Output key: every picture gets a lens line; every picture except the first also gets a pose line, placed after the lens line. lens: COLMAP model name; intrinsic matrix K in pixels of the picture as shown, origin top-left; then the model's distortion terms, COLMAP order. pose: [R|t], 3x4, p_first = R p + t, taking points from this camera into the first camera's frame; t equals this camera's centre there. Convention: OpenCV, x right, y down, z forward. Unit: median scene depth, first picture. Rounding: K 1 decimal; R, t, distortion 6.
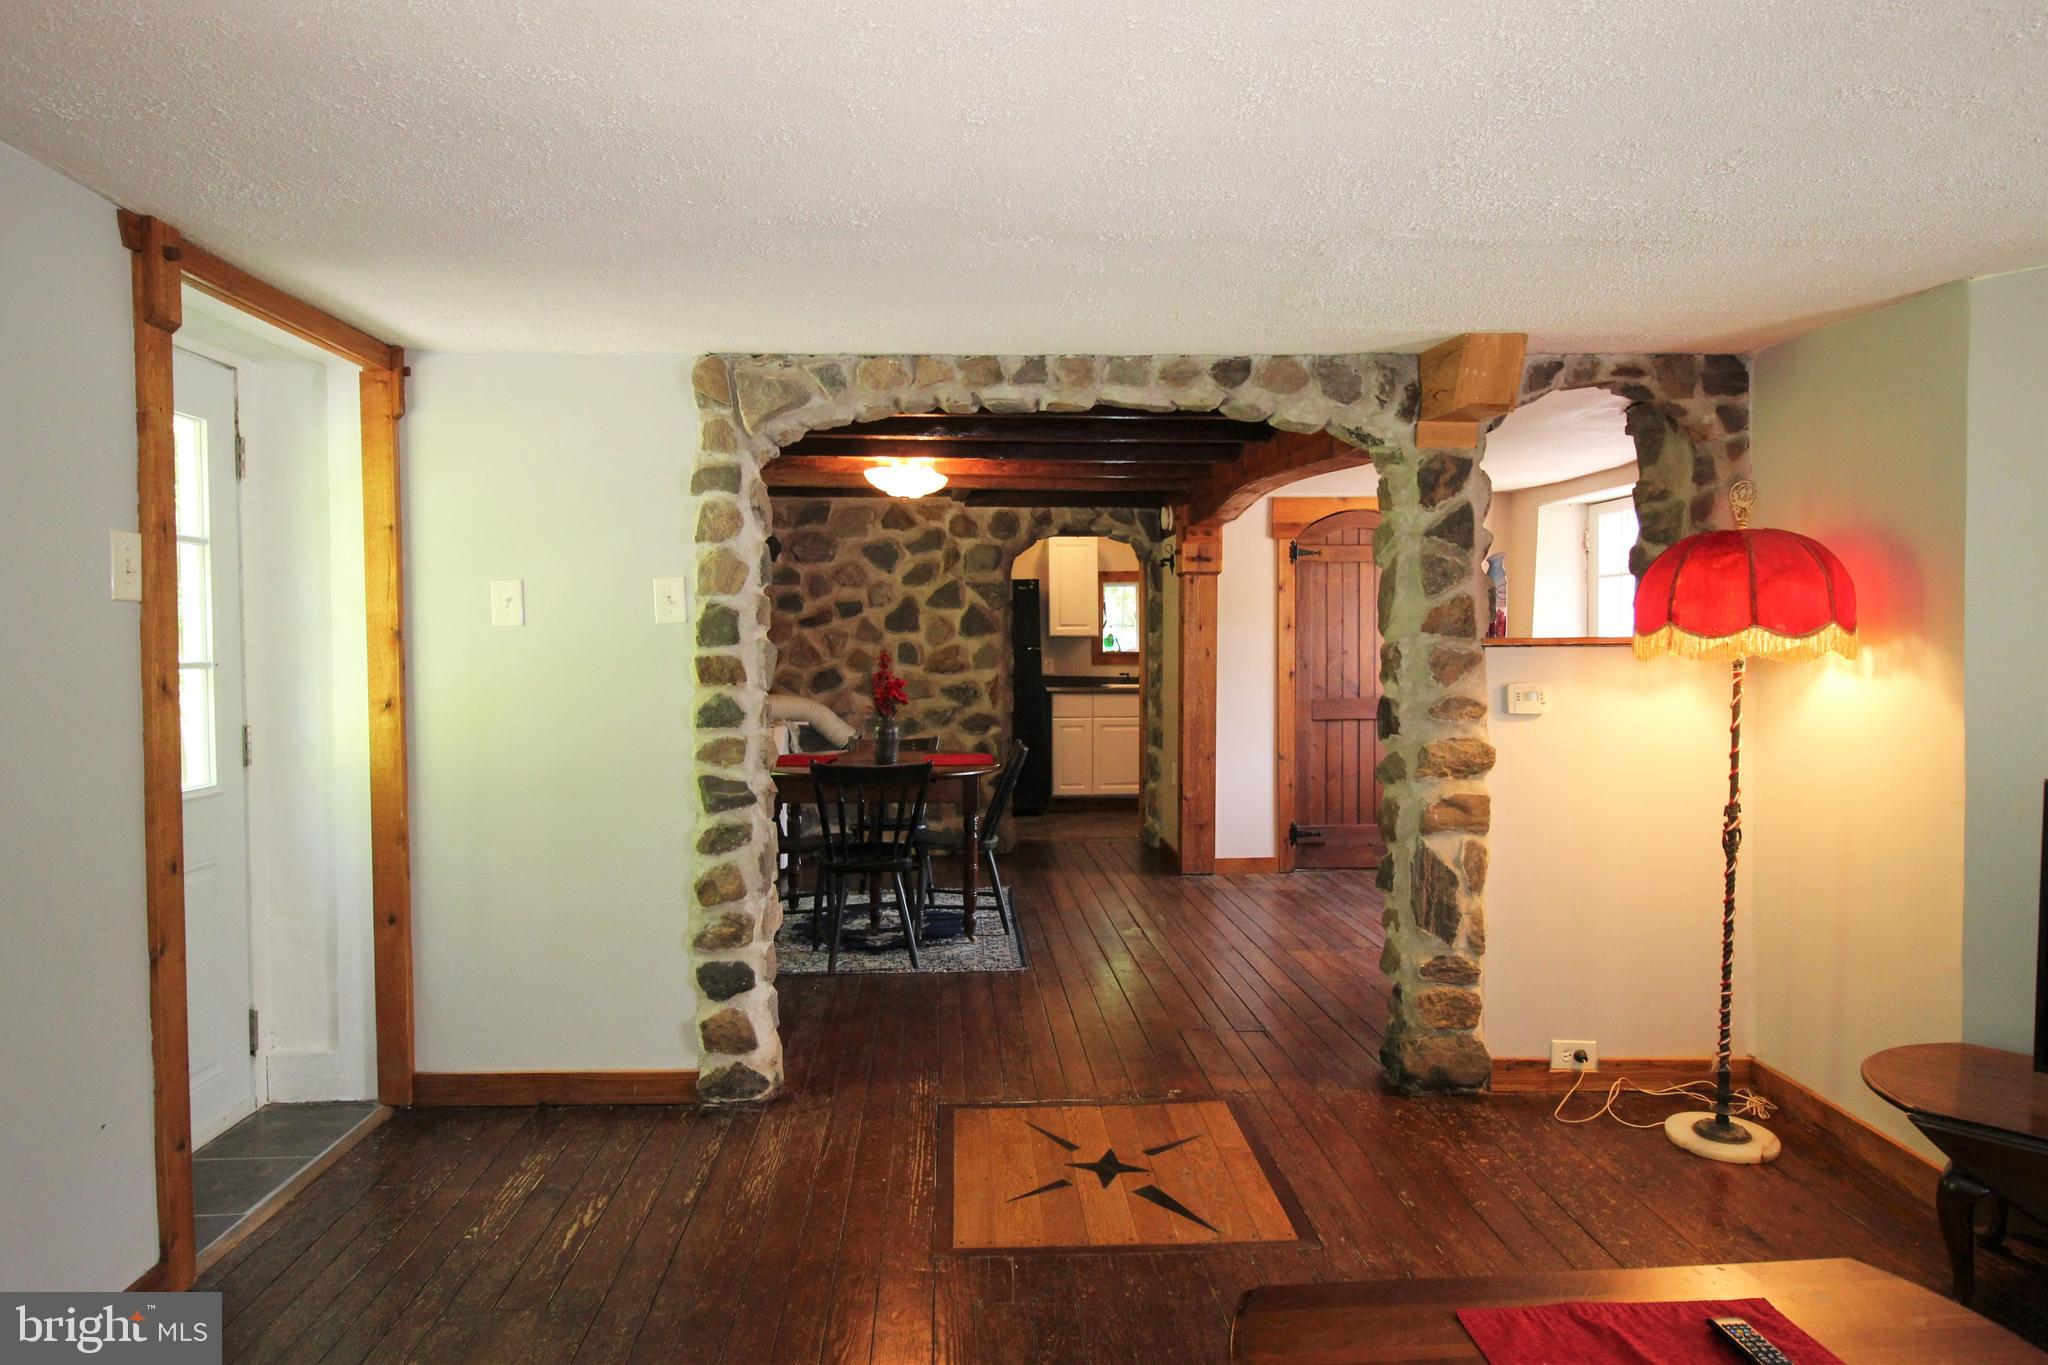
lens RADIAL K [[1221.6, 0, 1031.6], [0, 1221.6, 676.4], [0, 0, 1]] dist [0.001229, -0.000913]
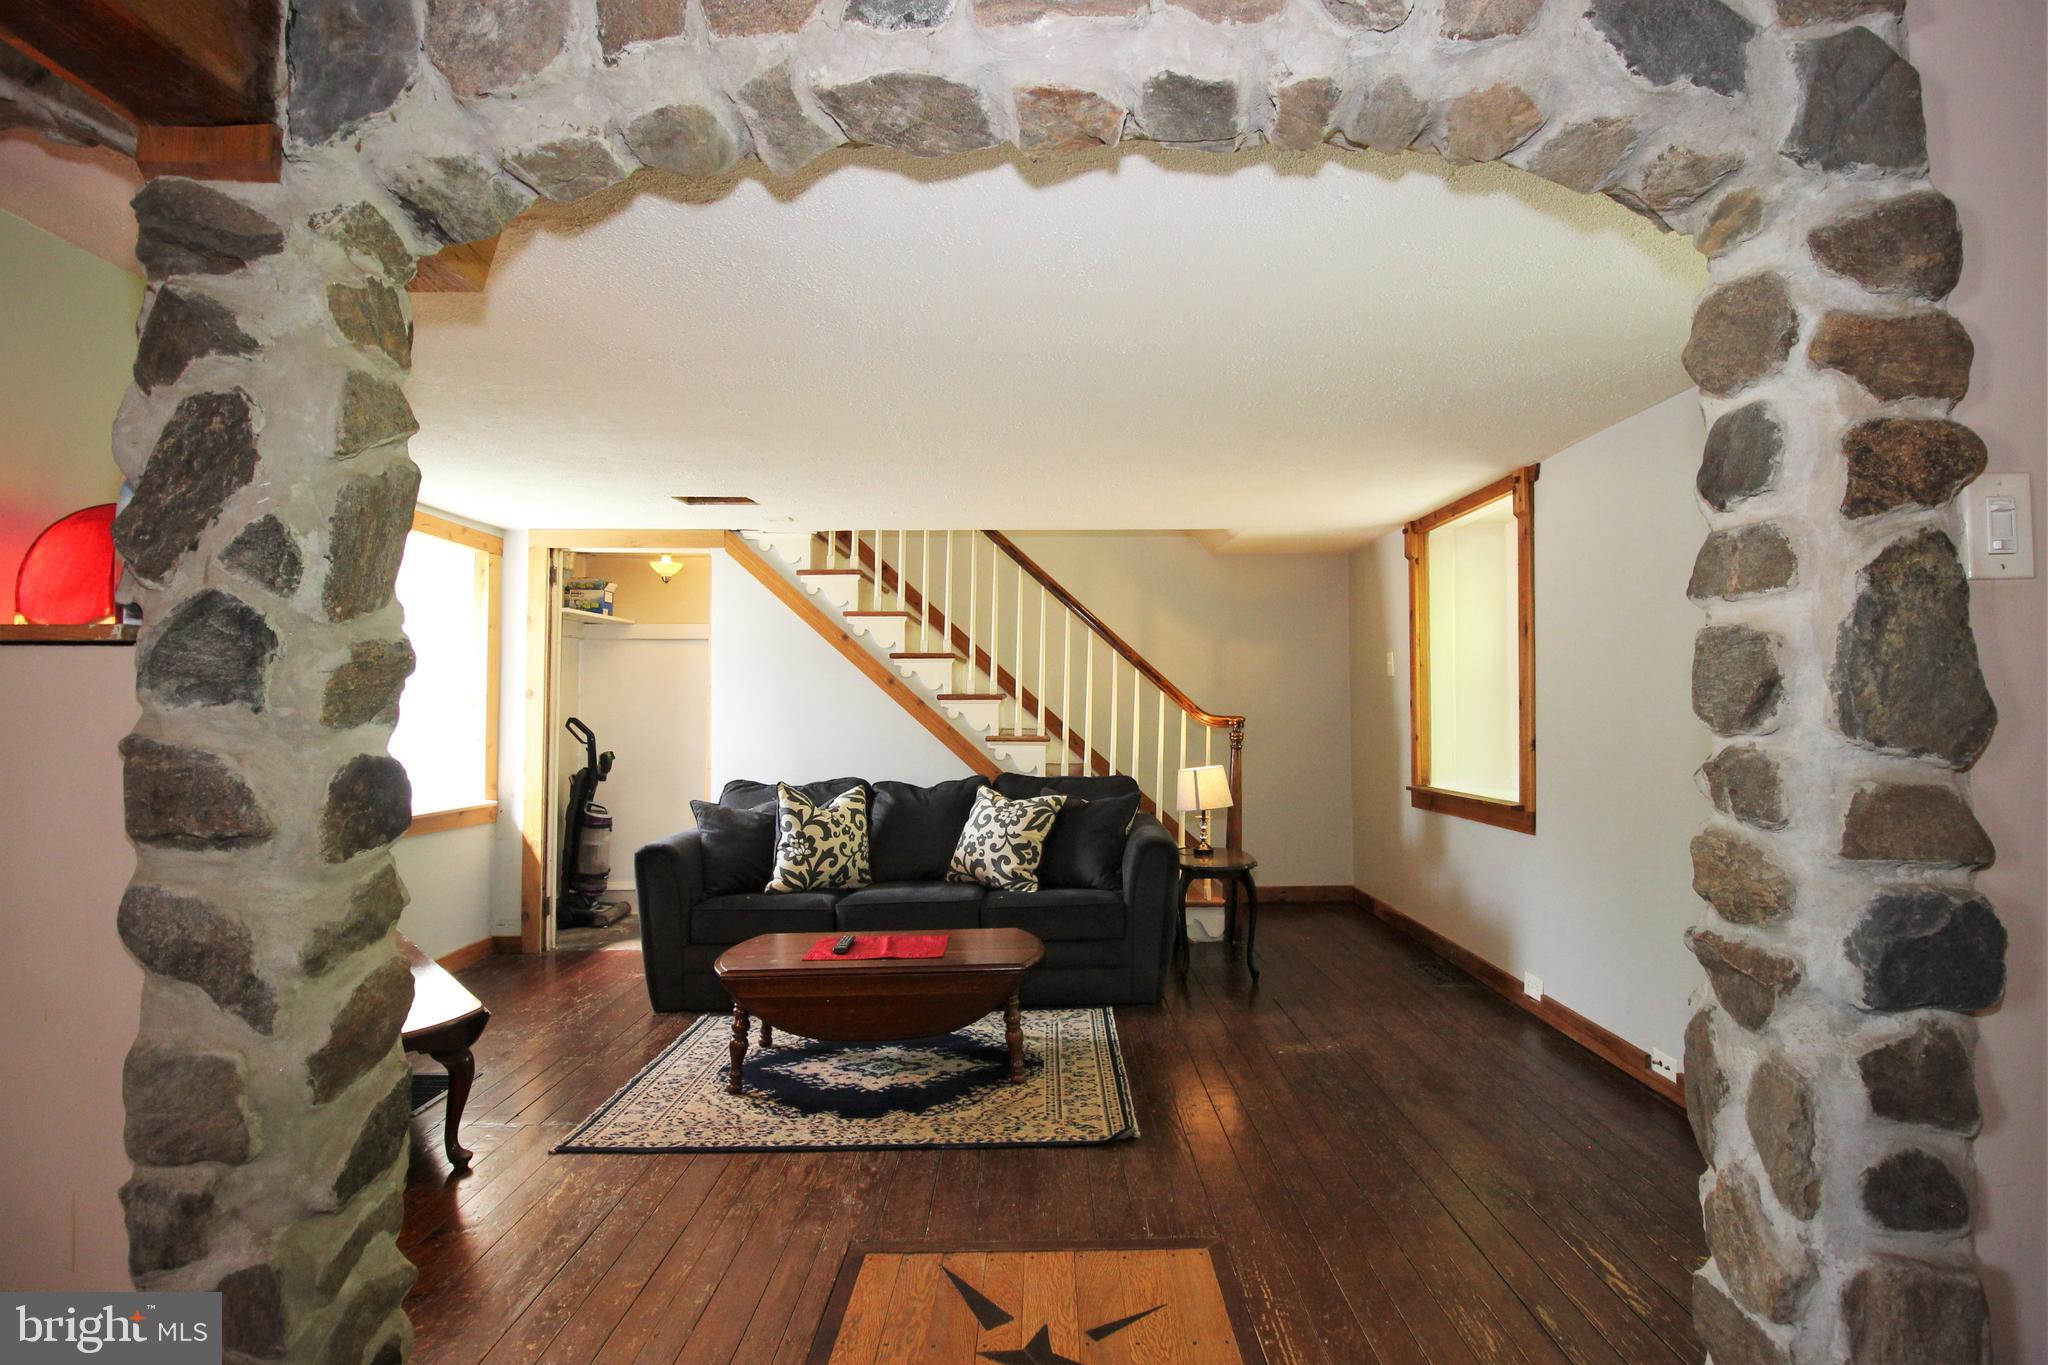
lens RADIAL K [[983.4, 0, 1046.5], [0, 983.4, 681.9], [0, 0, 1]] dist [0.001887, -0.014871]
pose [[-0.998297, 0.001889, 0.058305, 0.008838], [0.002523, 0.999939, 0.010795, -0.006664], [-0.058281, 0.010924, -0.998240, 0.722478]]
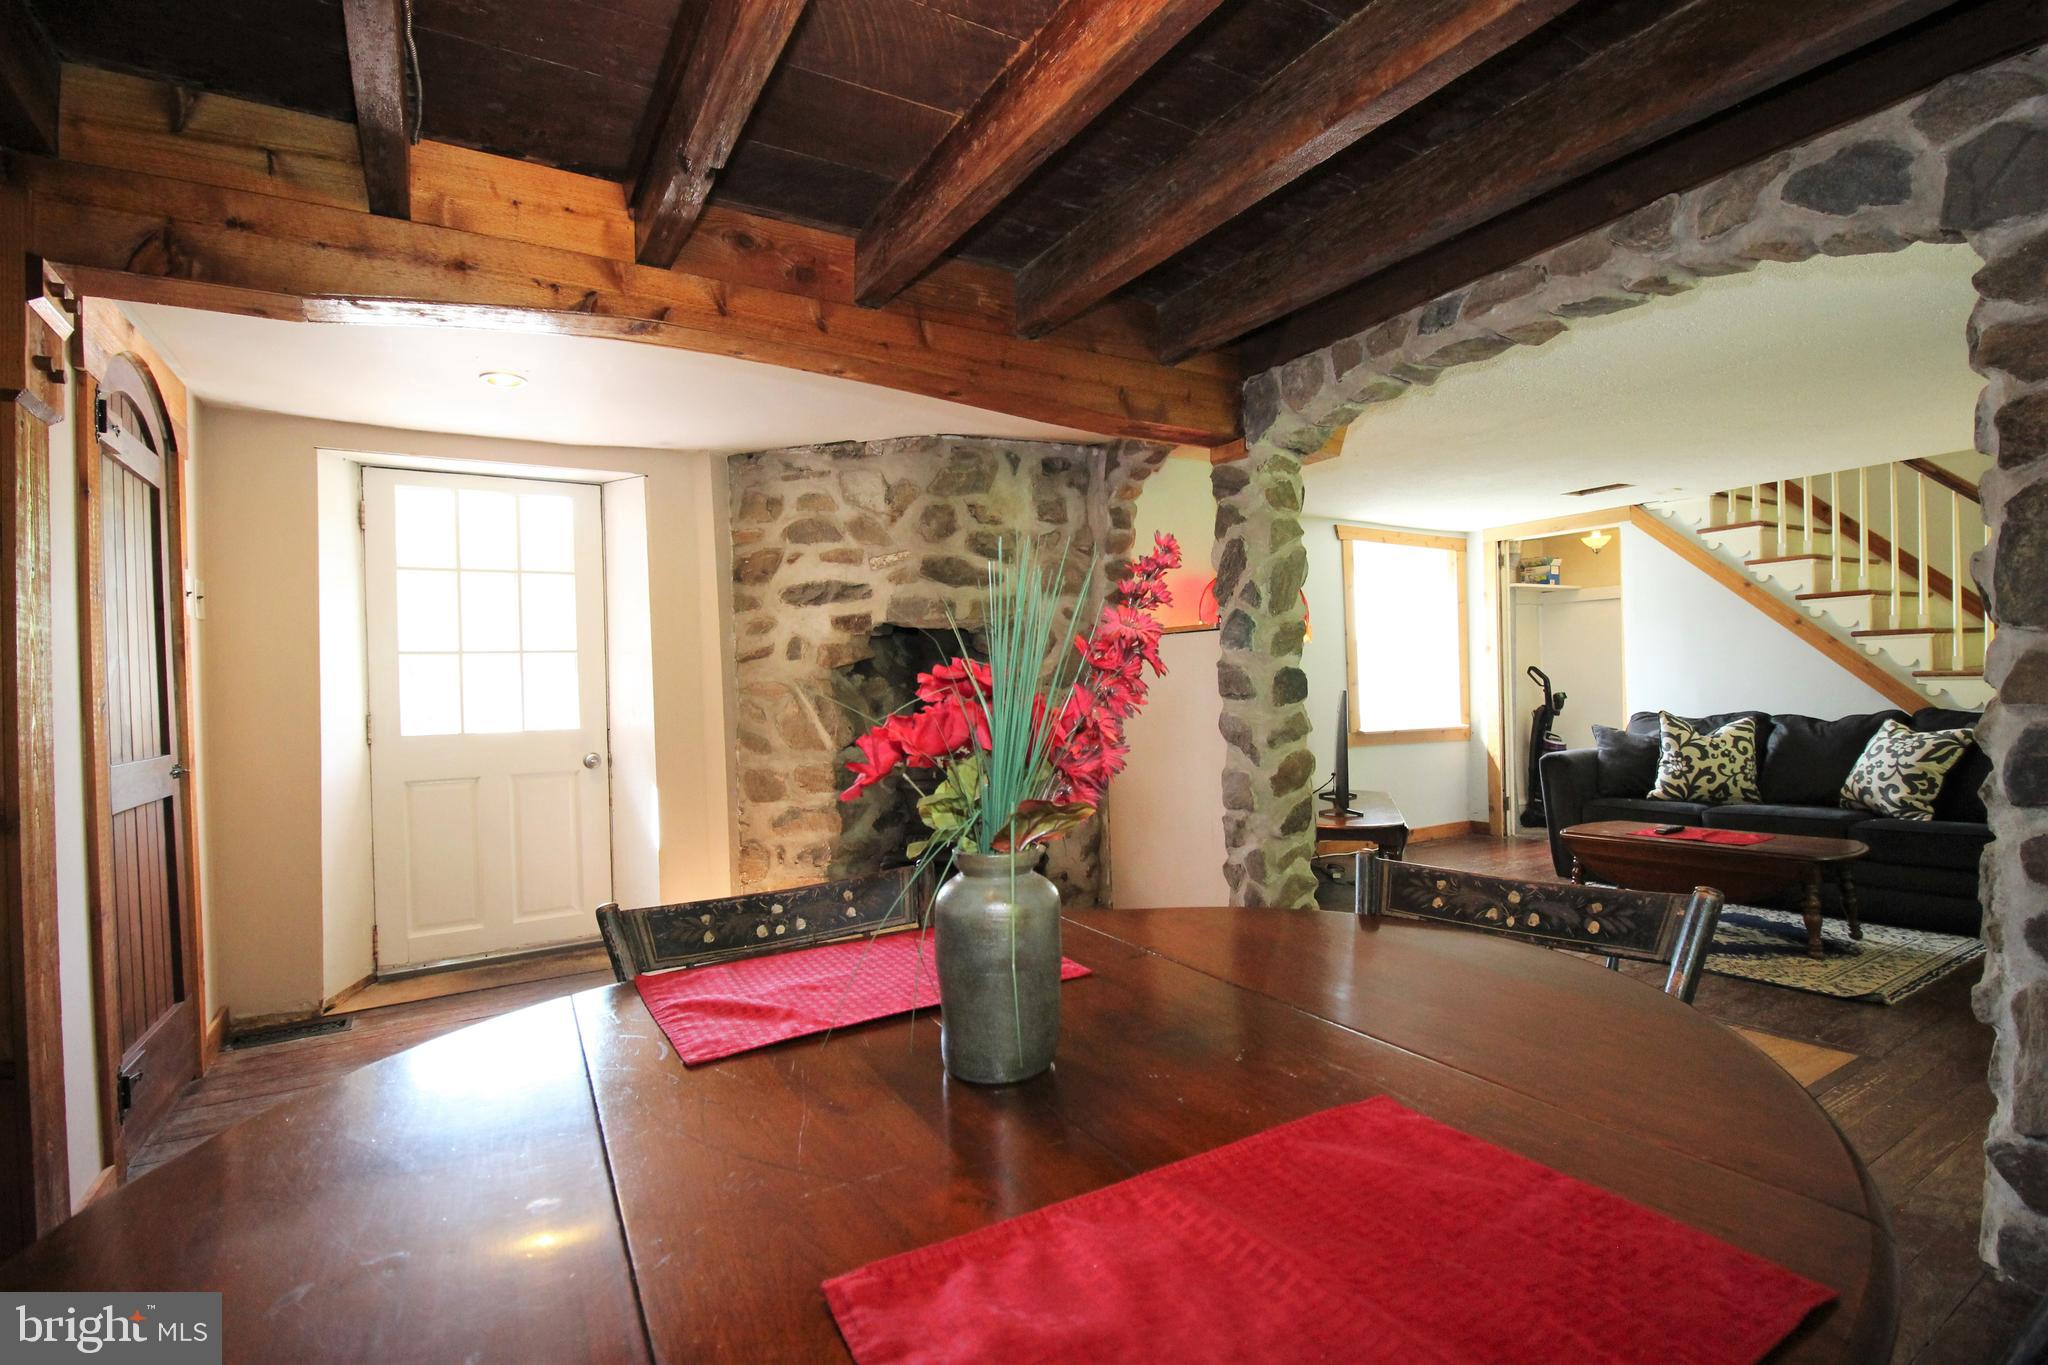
lens RADIAL K [[943.6, 0, 1047.0], [0, 943.6, 681.0], [0, 0, 1]] dist [0.003304, -0.012204]
pose [[-0.462758, 0.014016, 0.886374, -0.217387], [0.056799, 0.998289, 0.013869, 0.003286], [-0.884663, 0.056763, -0.462763, 0.869670]]
